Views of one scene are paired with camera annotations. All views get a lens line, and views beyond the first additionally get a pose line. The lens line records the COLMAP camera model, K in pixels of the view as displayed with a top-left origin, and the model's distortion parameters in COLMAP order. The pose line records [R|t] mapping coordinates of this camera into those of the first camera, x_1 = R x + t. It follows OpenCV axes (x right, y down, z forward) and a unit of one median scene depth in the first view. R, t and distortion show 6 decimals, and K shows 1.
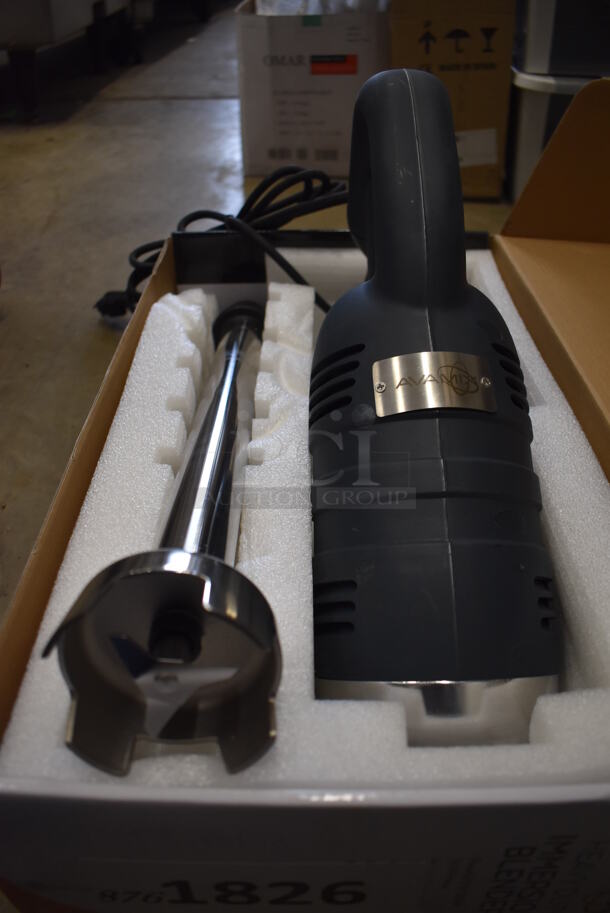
lens RADIAL K [[715.3, 0, 278.5], [0, 715.3, 458.2], [0, 0, 1]] dist [-0.106367, 0.014821]
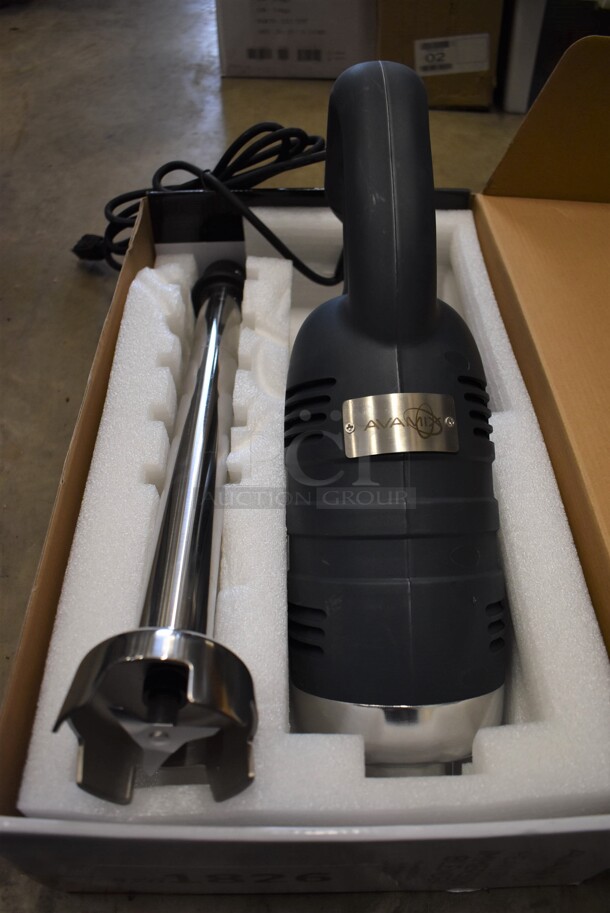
lens RADIAL K [[715.3, 0, 278.5], [0, 715.3, 458.2], [0, 0, 1]] dist [-0.106367, 0.014821]
pose [[0.999780, -0.017425, 0.011668, 0.019743], [0.014922, 0.982066, 0.187946, -0.206349], [-0.014734, -0.187730, 0.982110, -0.036634]]
